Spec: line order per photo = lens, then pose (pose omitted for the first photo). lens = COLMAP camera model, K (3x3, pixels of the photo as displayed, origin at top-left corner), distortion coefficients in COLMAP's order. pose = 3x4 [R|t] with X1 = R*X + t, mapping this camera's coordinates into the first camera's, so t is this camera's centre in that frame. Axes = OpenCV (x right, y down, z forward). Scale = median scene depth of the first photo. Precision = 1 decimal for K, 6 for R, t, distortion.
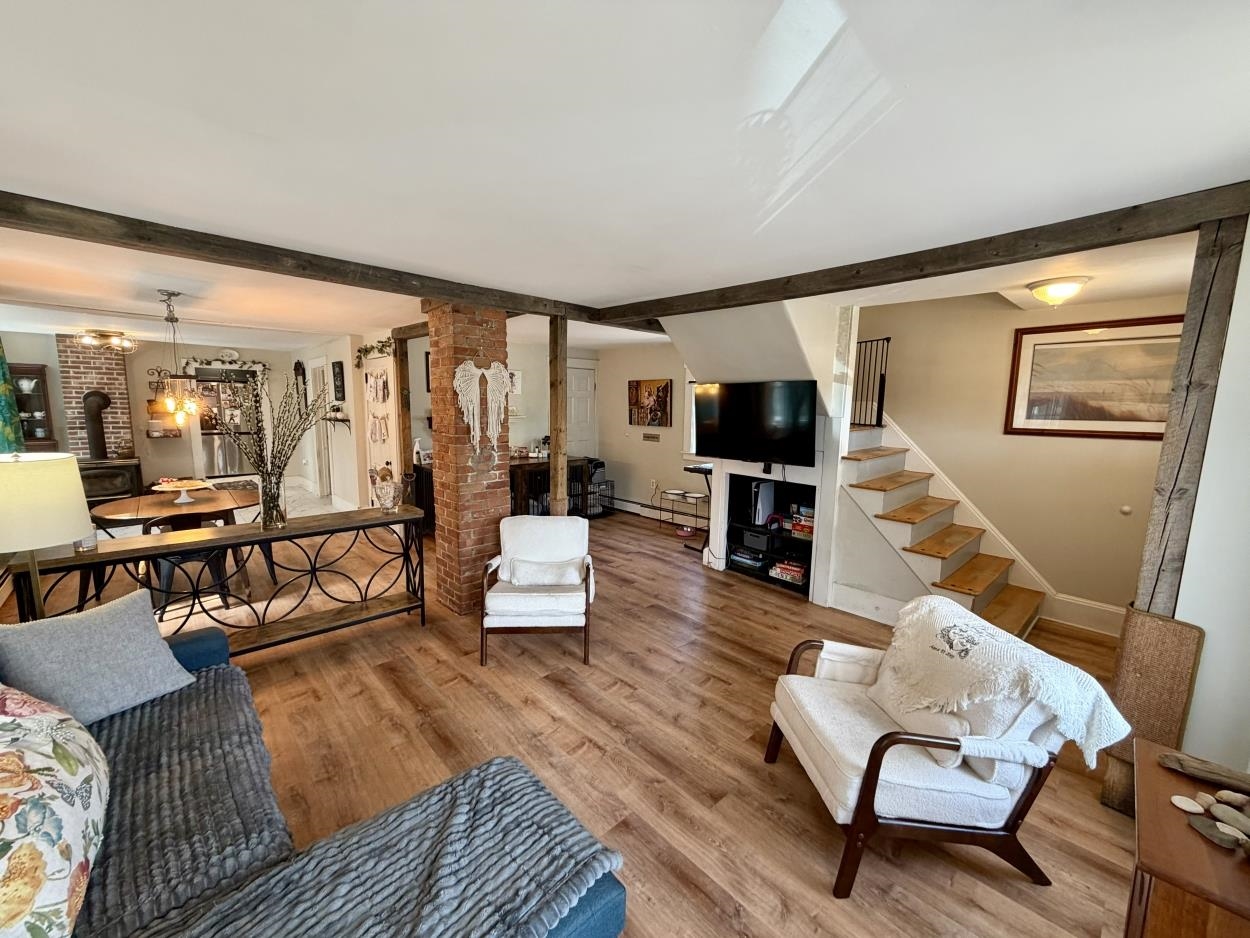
lens RADIAL K [[496.1, 0, 620.6], [0, 496.1, 469.8], [0, 0, 1]] dist [0.000338, -0.000168]
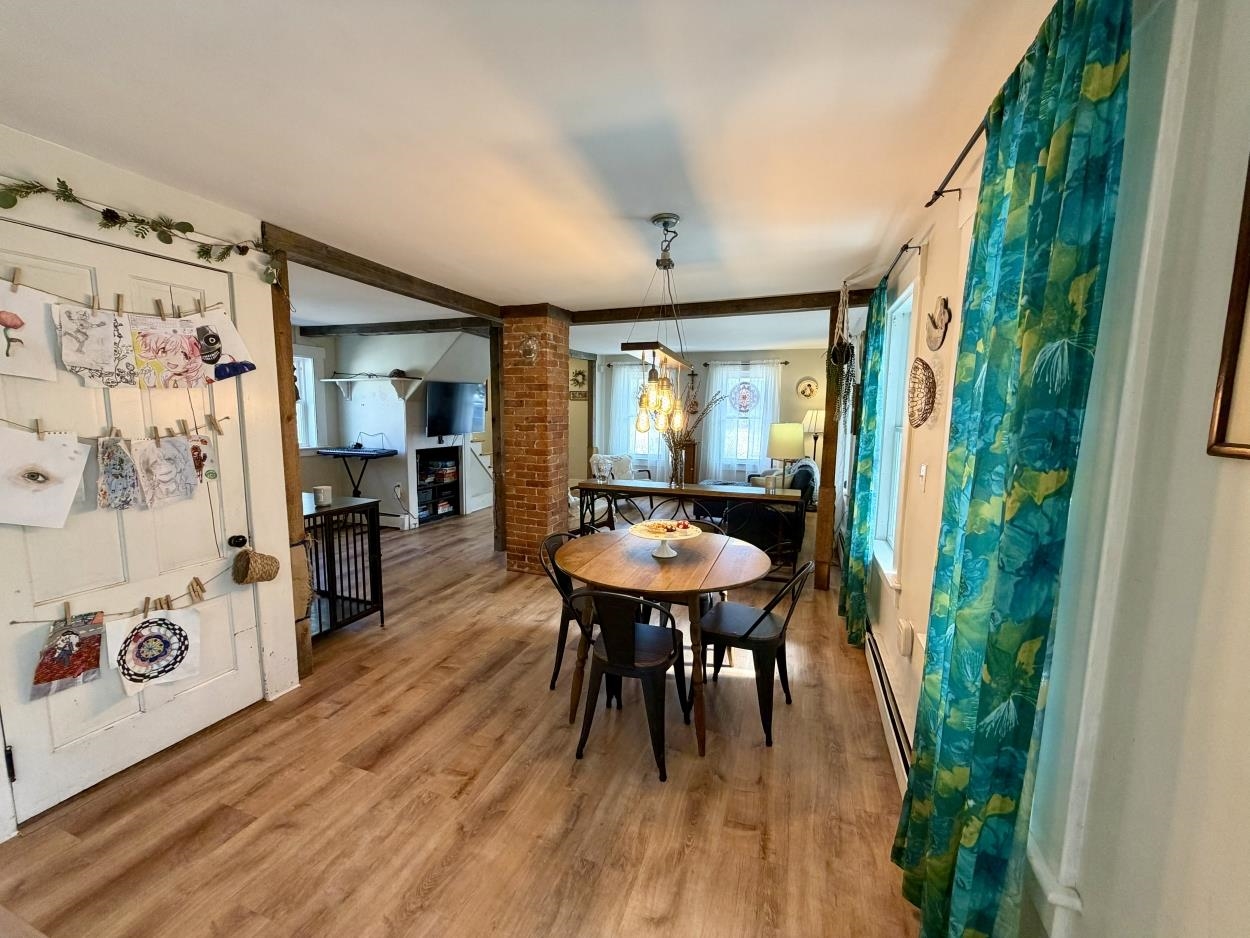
lens RADIAL K [[496.1, 0, 620.6], [0, 496.1, 469.8], [0, 0, 1]] dist [0.000338, -0.000168]
pose [[-0.455796, -0.131476, 0.880320, -0.819934], [0.100866, 0.975030, 0.197845, -0.101009], [-0.884351, 0.178972, -0.431153, 0.765347]]
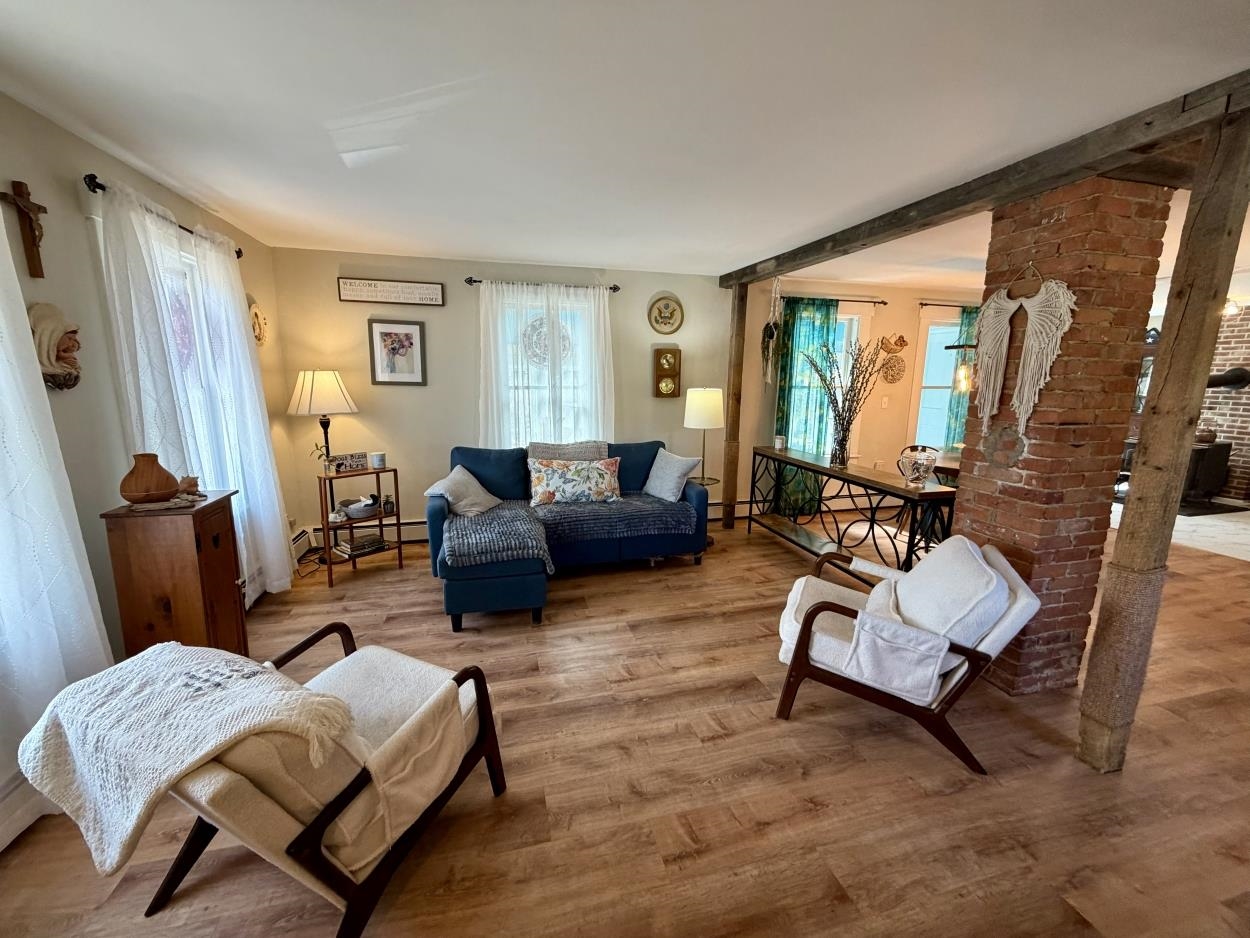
lens RADIAL K [[496.1, 0, 620.6], [0, 496.1, 469.8], [0, 0, 1]] dist [0.000338, -0.000168]
pose [[-0.471061, 0.143078, -0.870419, 0.277359], [-0.135184, 0.963392, 0.231521, -0.039206], [0.871680, 0.226727, -0.434474, 0.468246]]
